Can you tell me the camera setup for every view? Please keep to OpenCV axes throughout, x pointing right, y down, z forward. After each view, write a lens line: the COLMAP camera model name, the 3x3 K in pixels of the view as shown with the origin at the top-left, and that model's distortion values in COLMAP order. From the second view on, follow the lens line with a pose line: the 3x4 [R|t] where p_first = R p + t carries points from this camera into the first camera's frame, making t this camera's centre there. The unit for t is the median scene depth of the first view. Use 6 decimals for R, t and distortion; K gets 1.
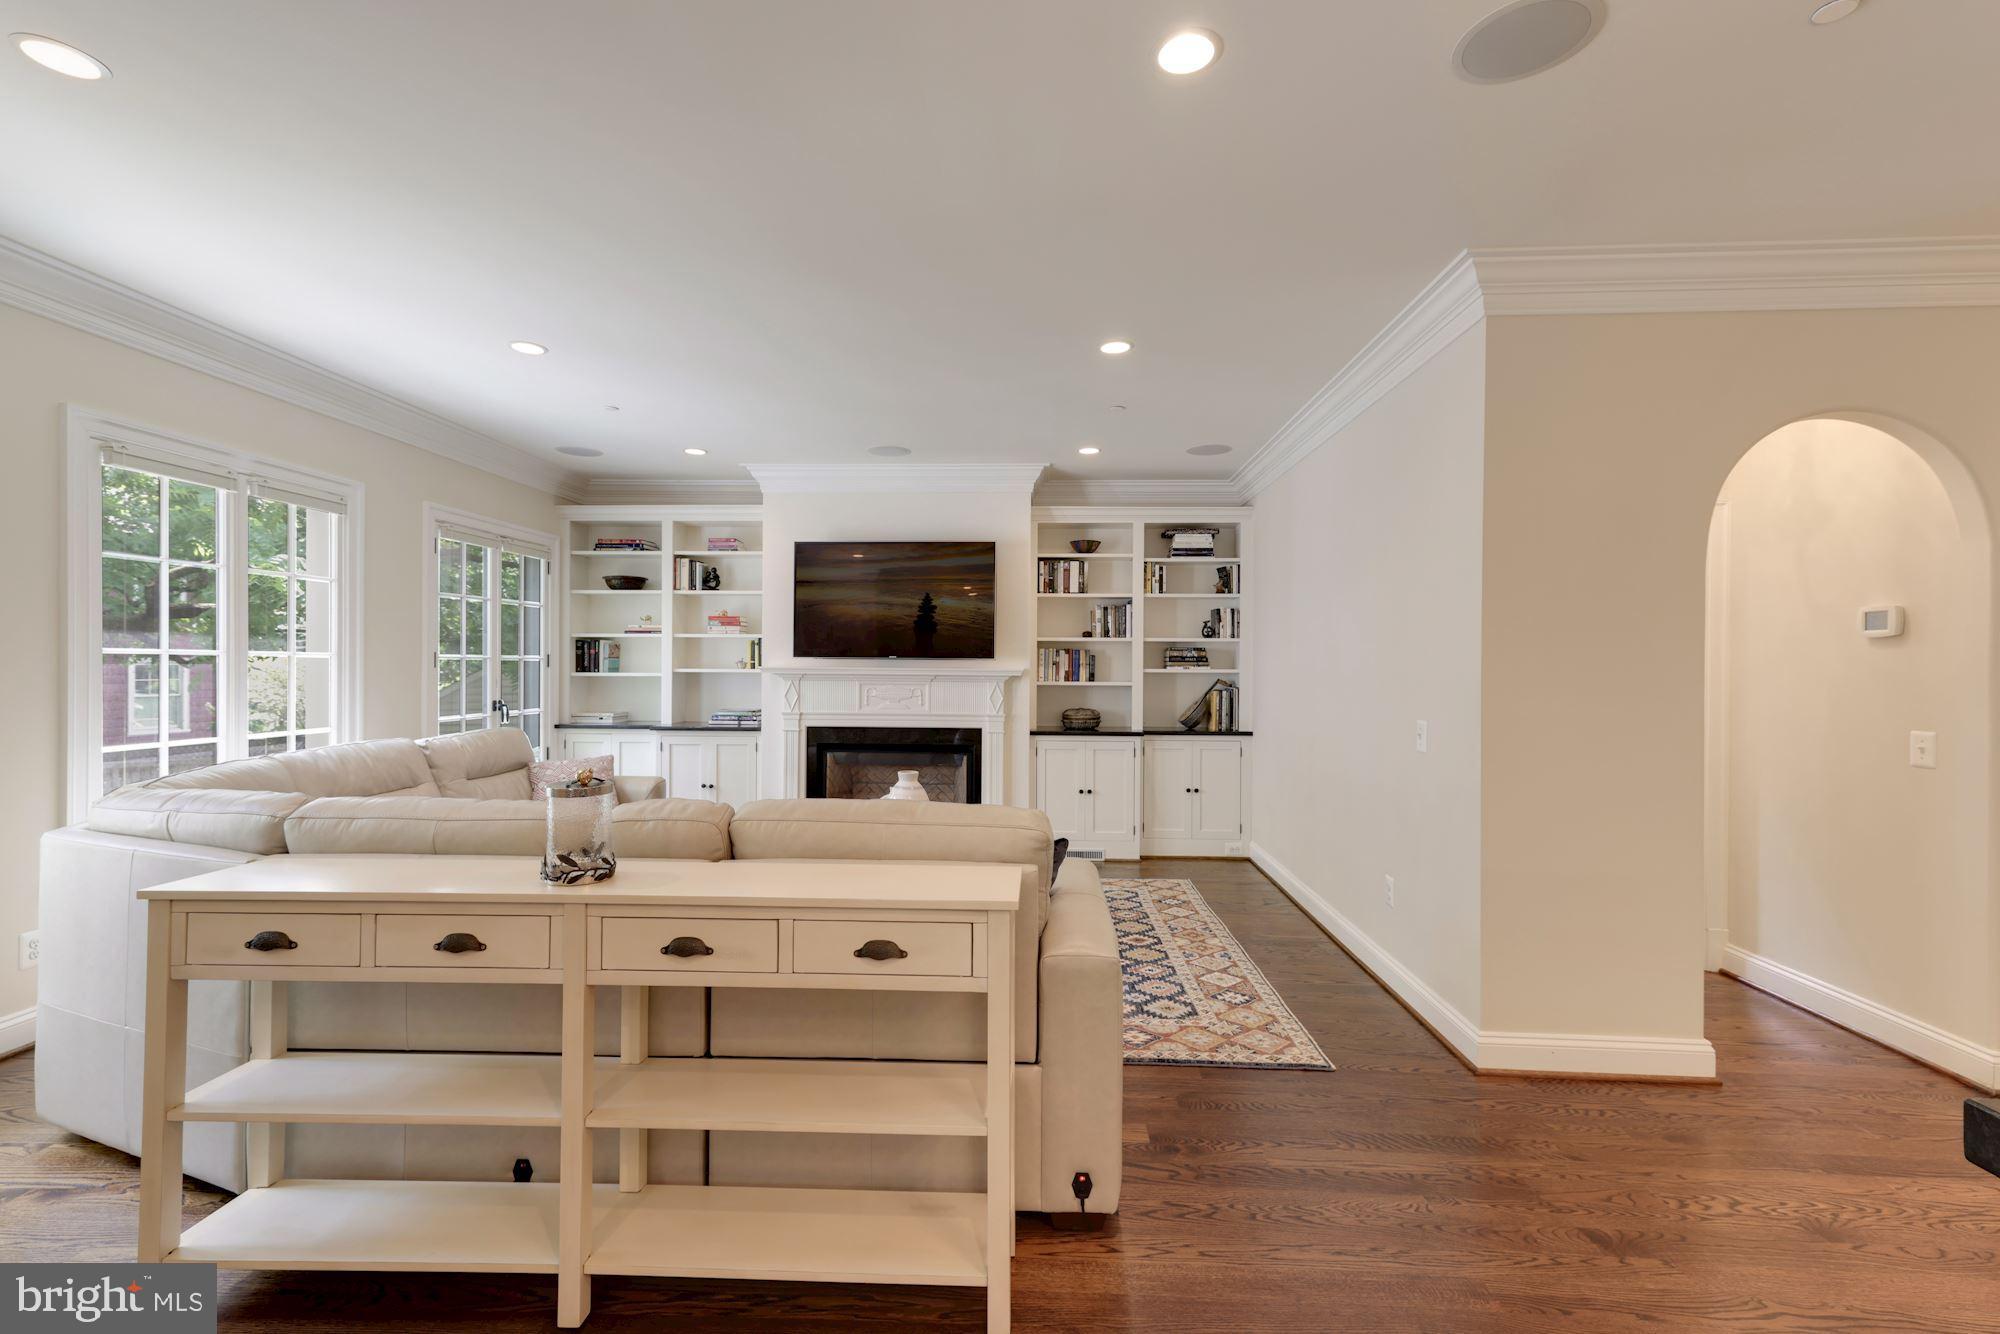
lens RADIAL K [[912.9, 0, 1017.6], [0, 912.9, 664.7], [0, 0, 1]] dist [-0.003155, -0.001217]
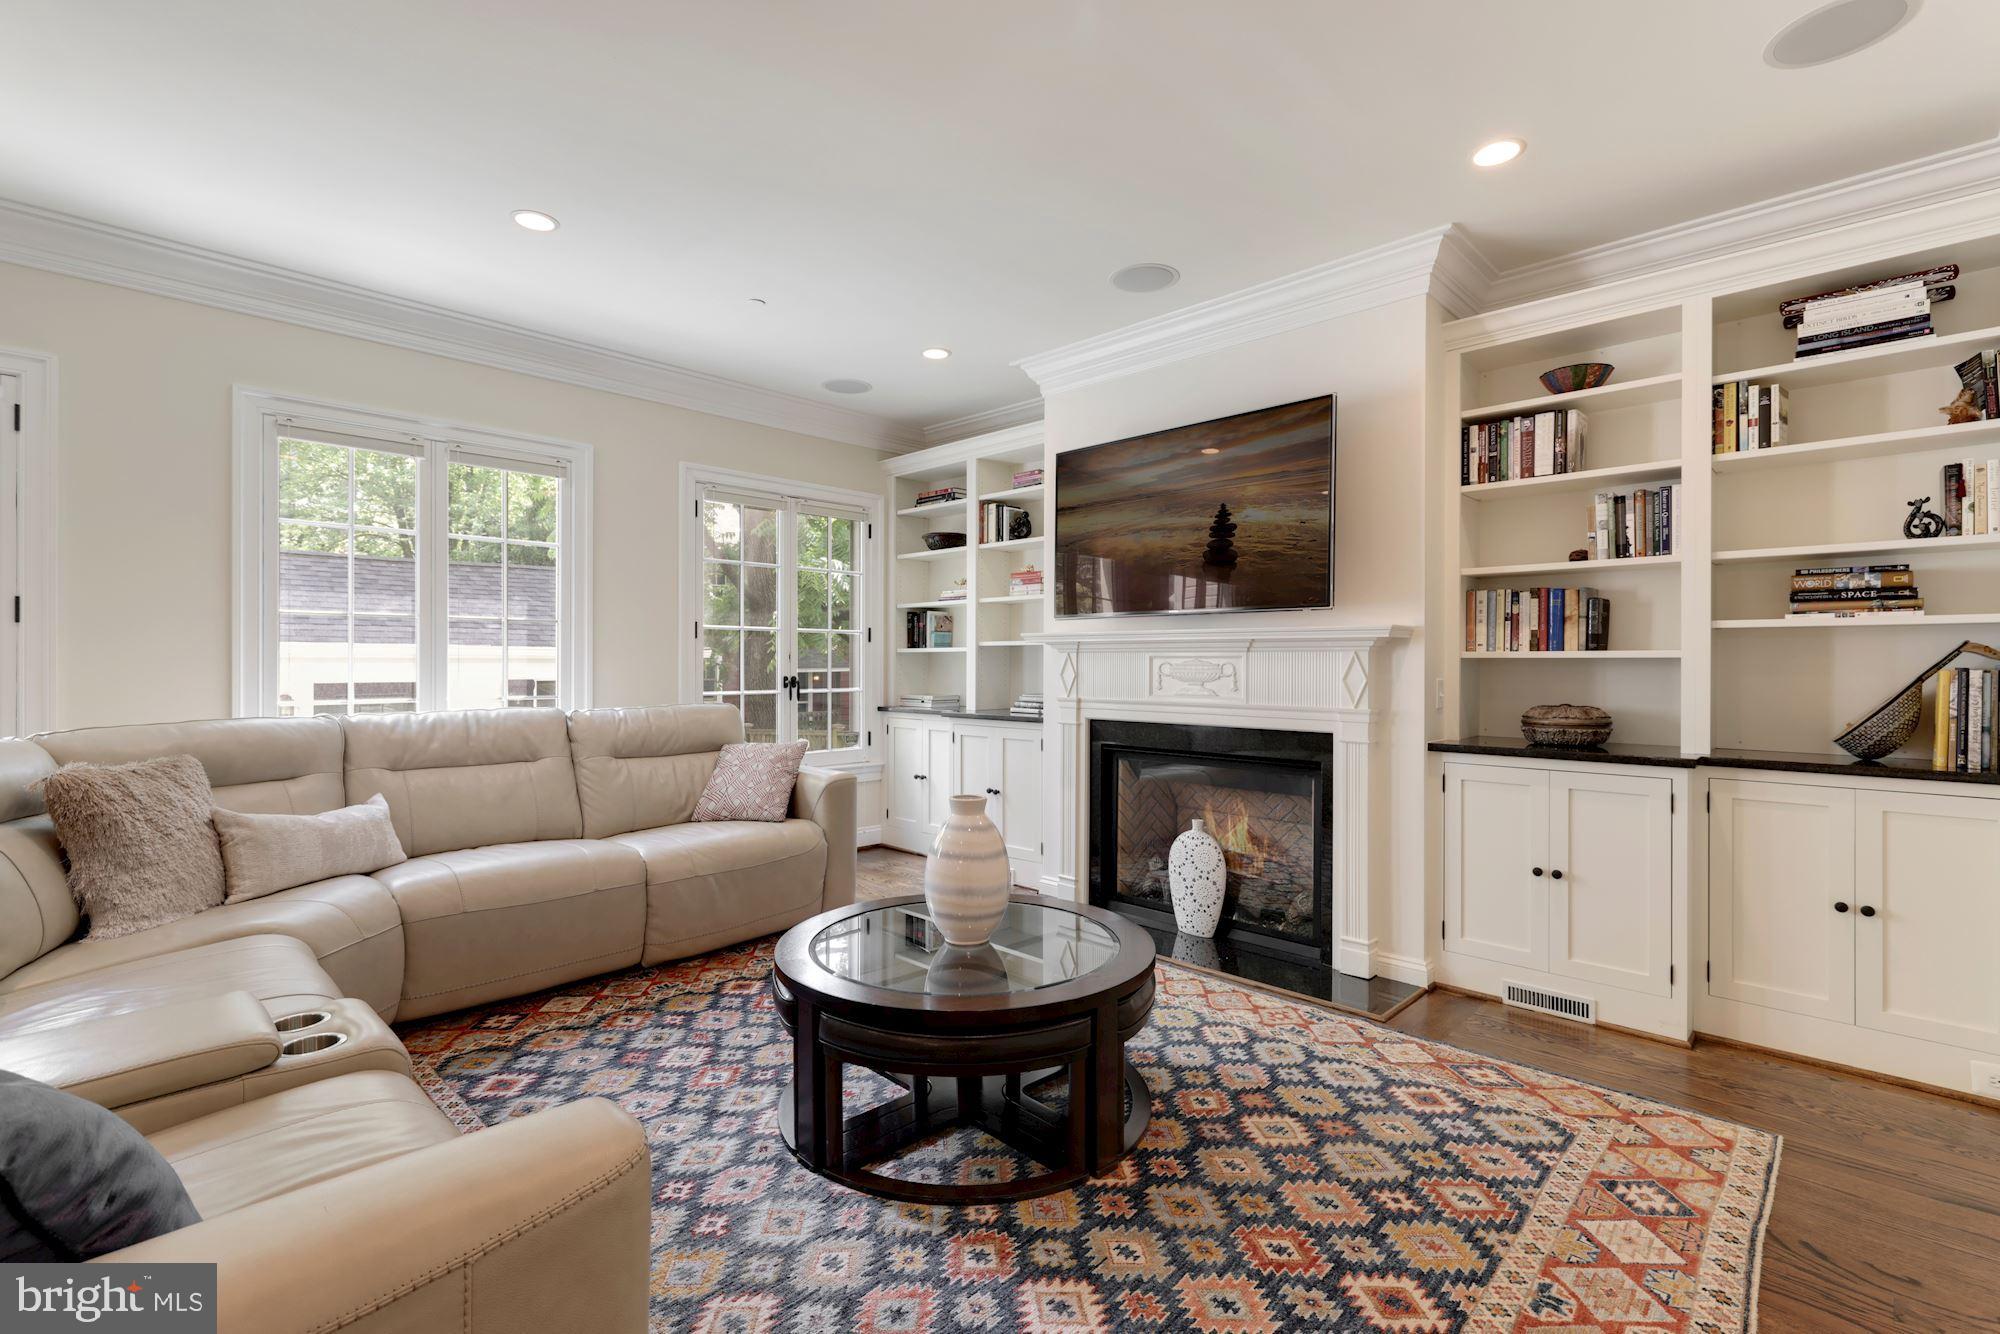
lens RADIAL K [[912.9, 0, 1017.6], [0, 912.9, 664.7], [0, 0, 1]] dist [-0.003155, -0.001217]
pose [[0.725261, -0.004134, -0.688461, 0.198650], [0.008501, 0.999960, 0.002951, 0.022210], [0.688421, -0.007993, 0.725267, 0.434022]]
